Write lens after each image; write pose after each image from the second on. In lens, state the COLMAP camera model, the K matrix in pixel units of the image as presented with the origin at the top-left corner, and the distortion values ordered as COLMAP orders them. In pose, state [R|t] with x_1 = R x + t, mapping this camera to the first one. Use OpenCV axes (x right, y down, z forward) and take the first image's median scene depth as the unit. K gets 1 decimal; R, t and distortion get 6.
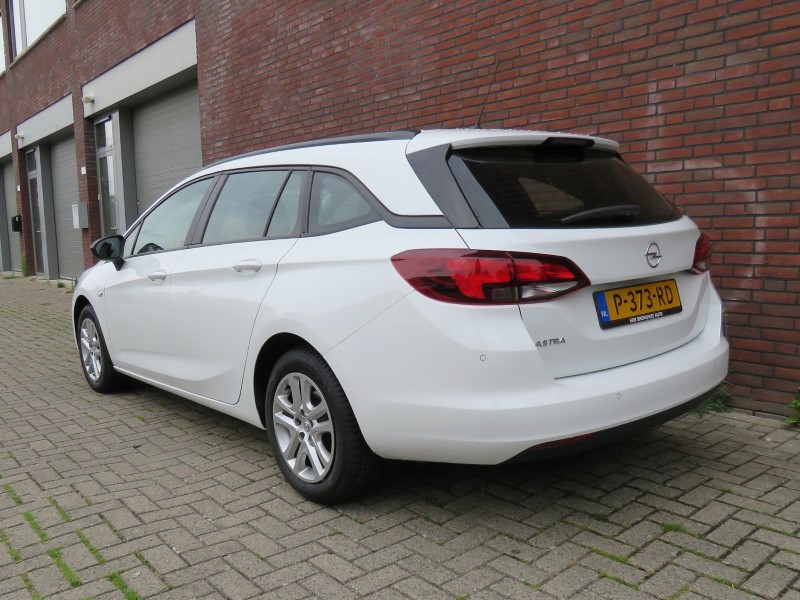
lens RADIAL K [[705.7, 0, 376.4], [0, 705.7, 312.5], [0, 0, 1]] dist [-0.000059, -0.004664]
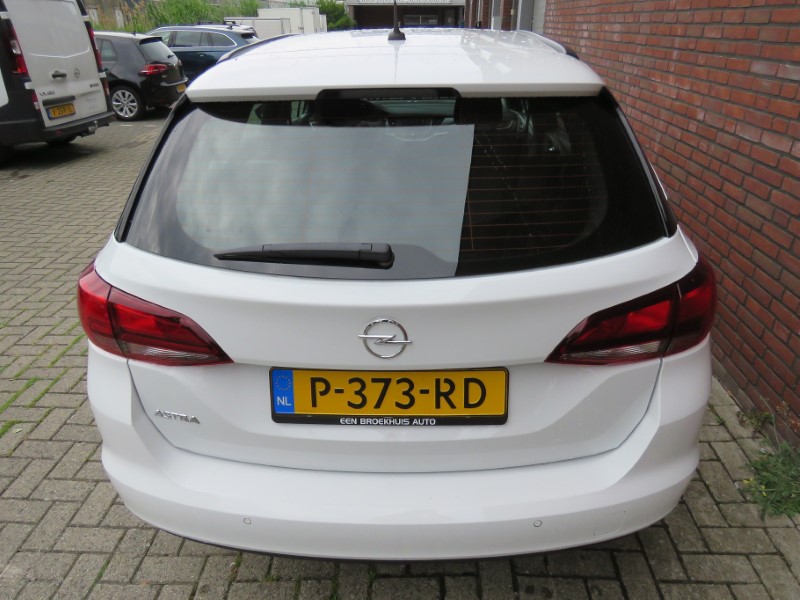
lens RADIAL K [[565.0, 0, 400.0], [0, 565.0, 300.0], [0, 0, 1]] dist [-0.005783, -0.006783]
pose [[0.759536, 0.312089, -0.570706, 0.432069], [-0.102824, 0.923957, 0.368418, -0.184971], [0.642287, -0.221144, 0.733868, 0.452952]]
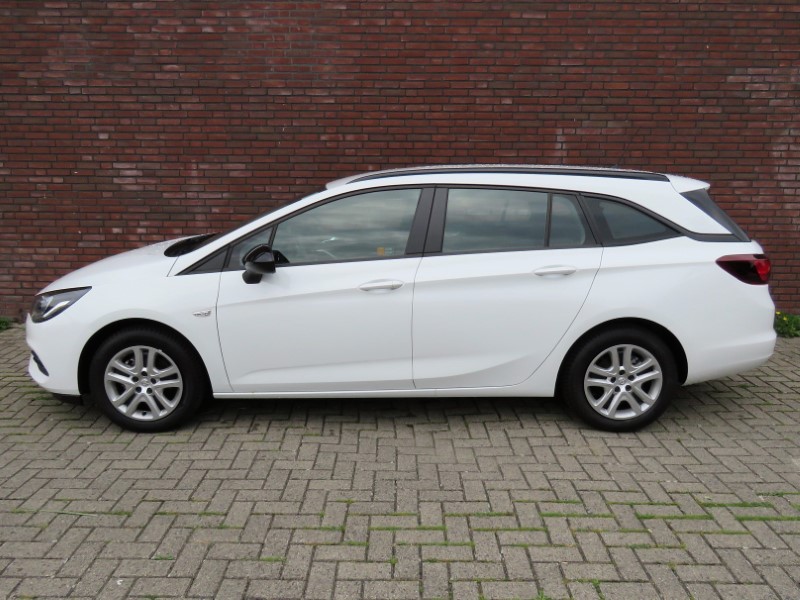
lens RADIAL K [[641.3, 0, 400.0], [0, 641.3, 300.0], [0, 0, 1]] dist [0.003949, 0.001771]
pose [[0.623618, -0.121284, 0.772264, -1.020015], [0.074891, 0.992616, 0.095415, -0.118272], [-0.778134, -0.001667, 0.628096, 0.408834]]
